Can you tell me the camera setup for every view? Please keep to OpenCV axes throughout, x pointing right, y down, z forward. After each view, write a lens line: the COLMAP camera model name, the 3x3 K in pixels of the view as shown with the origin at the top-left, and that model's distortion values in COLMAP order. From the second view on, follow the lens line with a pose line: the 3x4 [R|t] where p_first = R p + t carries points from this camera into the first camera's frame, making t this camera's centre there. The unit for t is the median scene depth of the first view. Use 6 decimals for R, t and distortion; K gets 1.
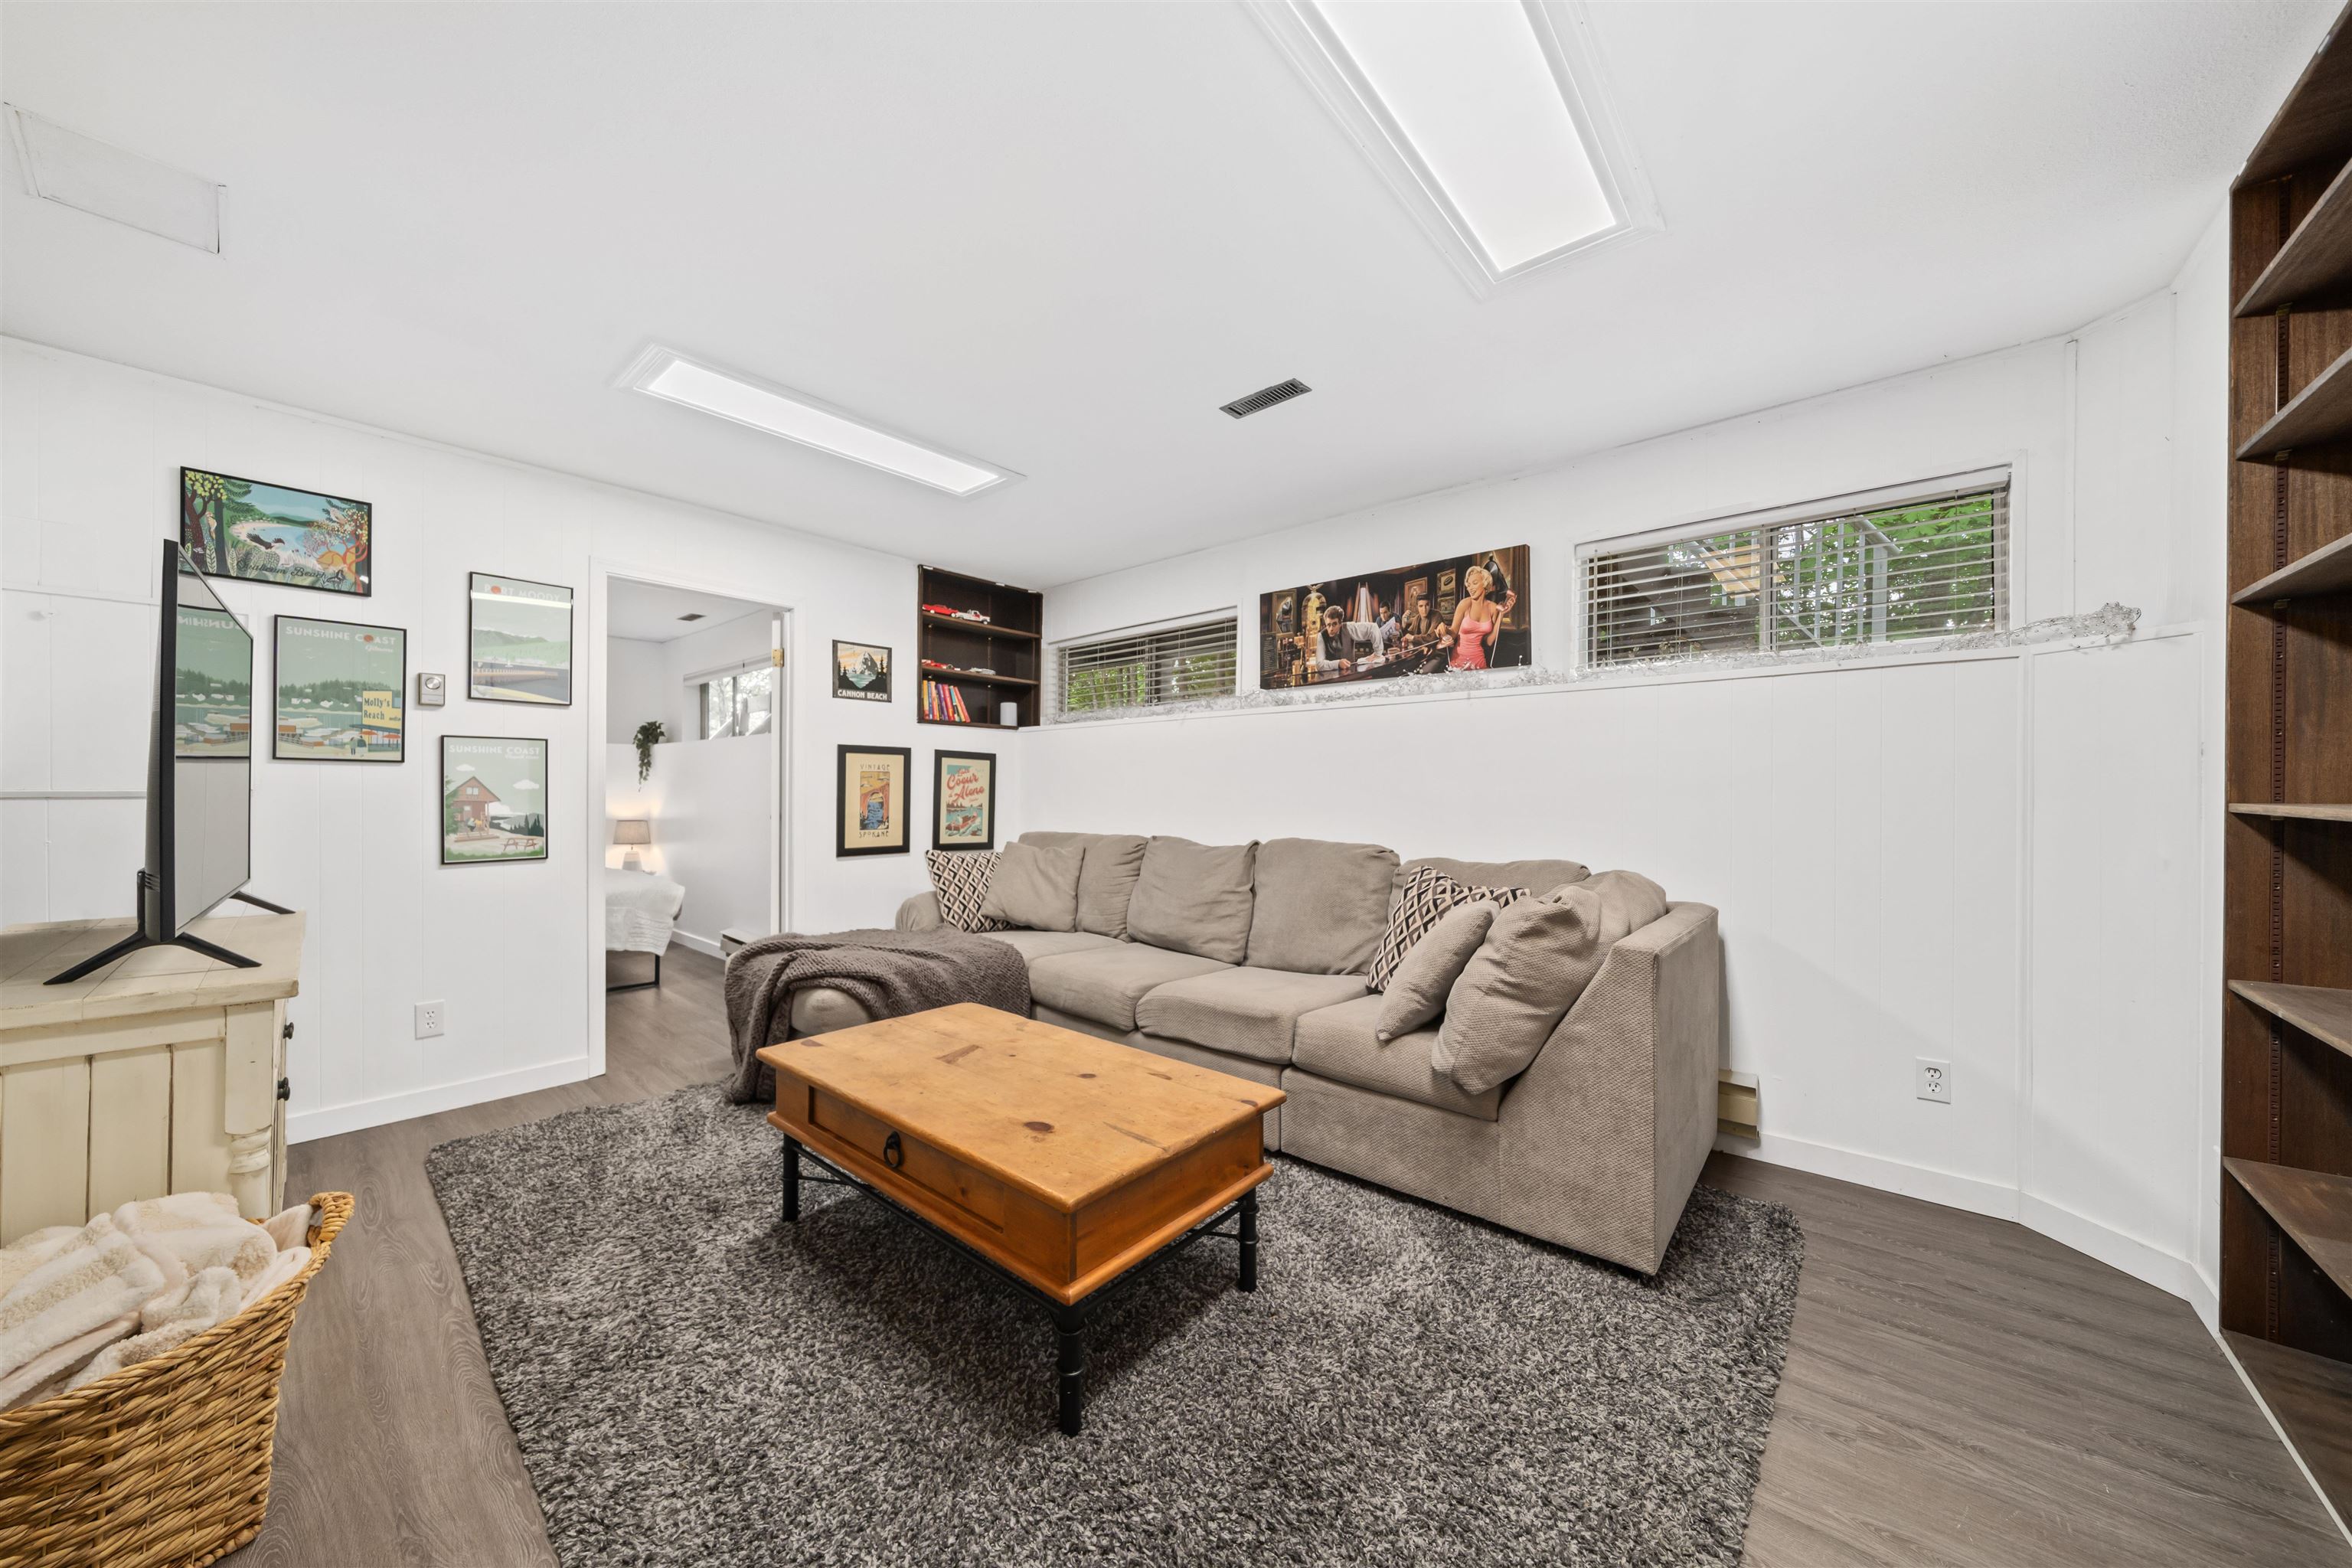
lens RADIAL K [[816.4, 0, 1163.1], [0, 816.4, 790.5], [0, 0, 1]] dist [-0.001289, -0.000370]
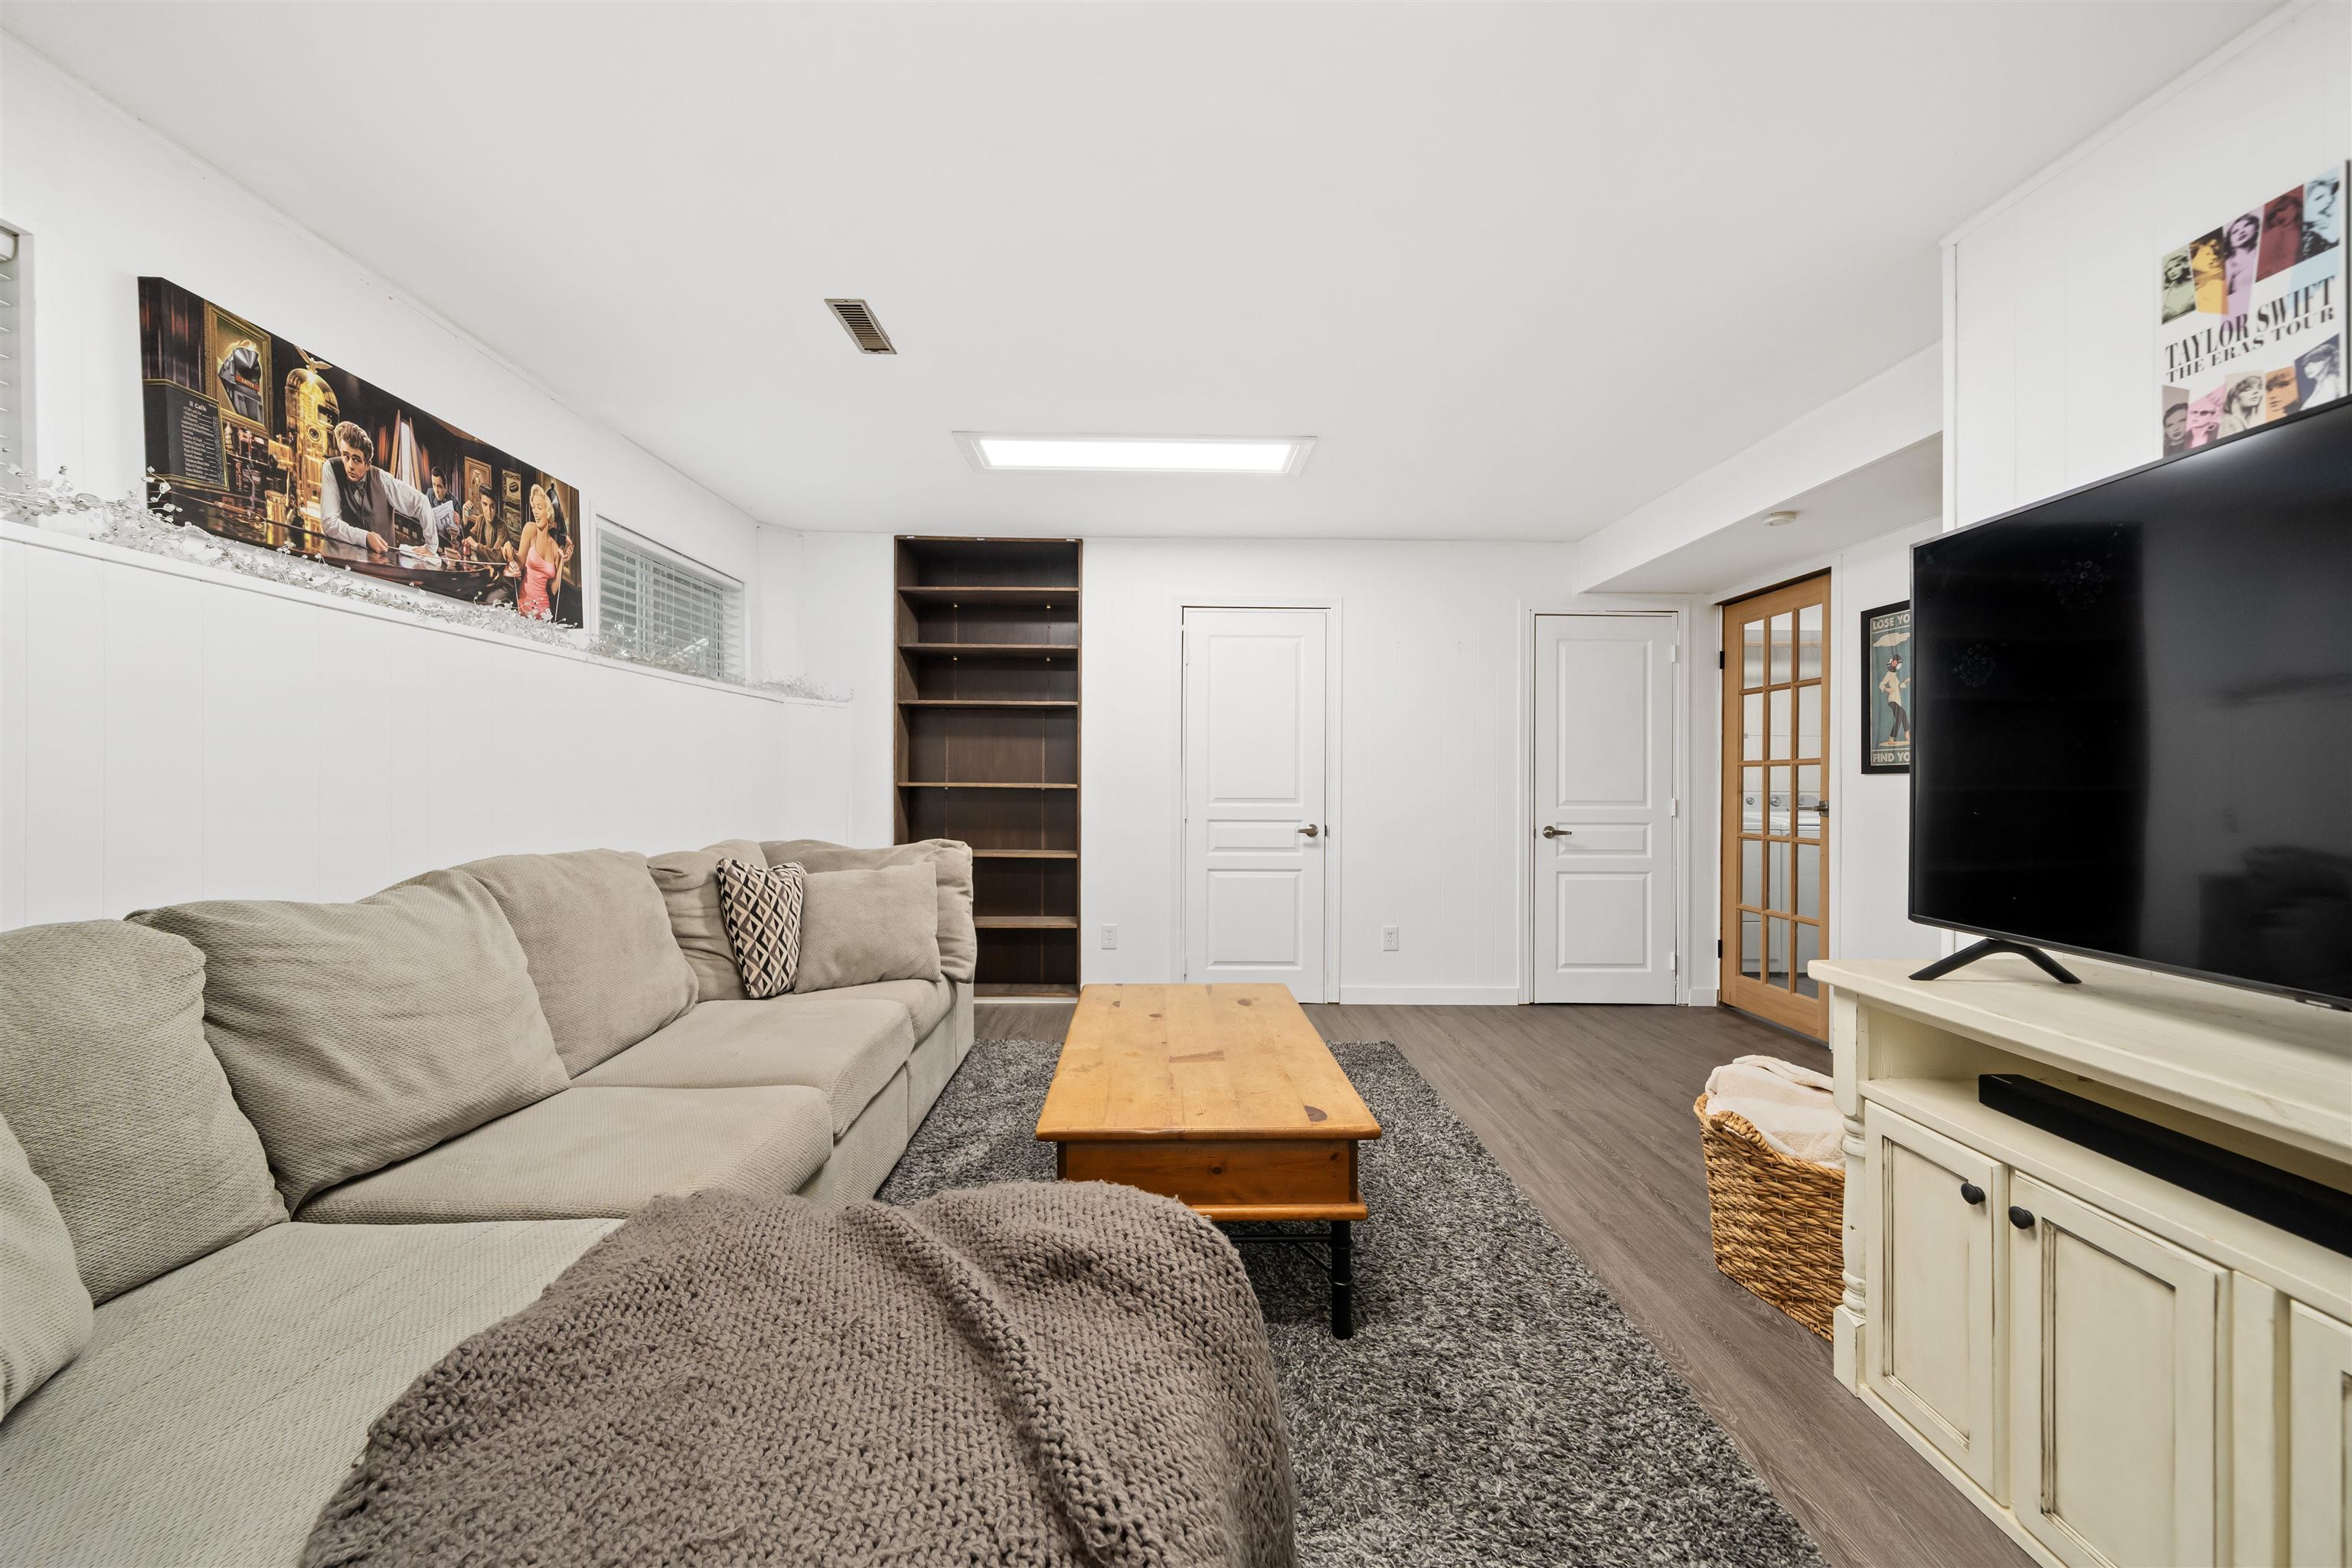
lens RADIAL K [[844.8, 0, 1176.0], [0, 844.8, 784.0], [0, 0, 1]] dist [-0.000481, -0.000012]
pose [[-0.670417, -0.005138, 0.741967, -0.574349], [-0.002340, 0.999986, 0.004810, 0.002794], [-0.741981, 0.001488, -0.670419, 1.009852]]
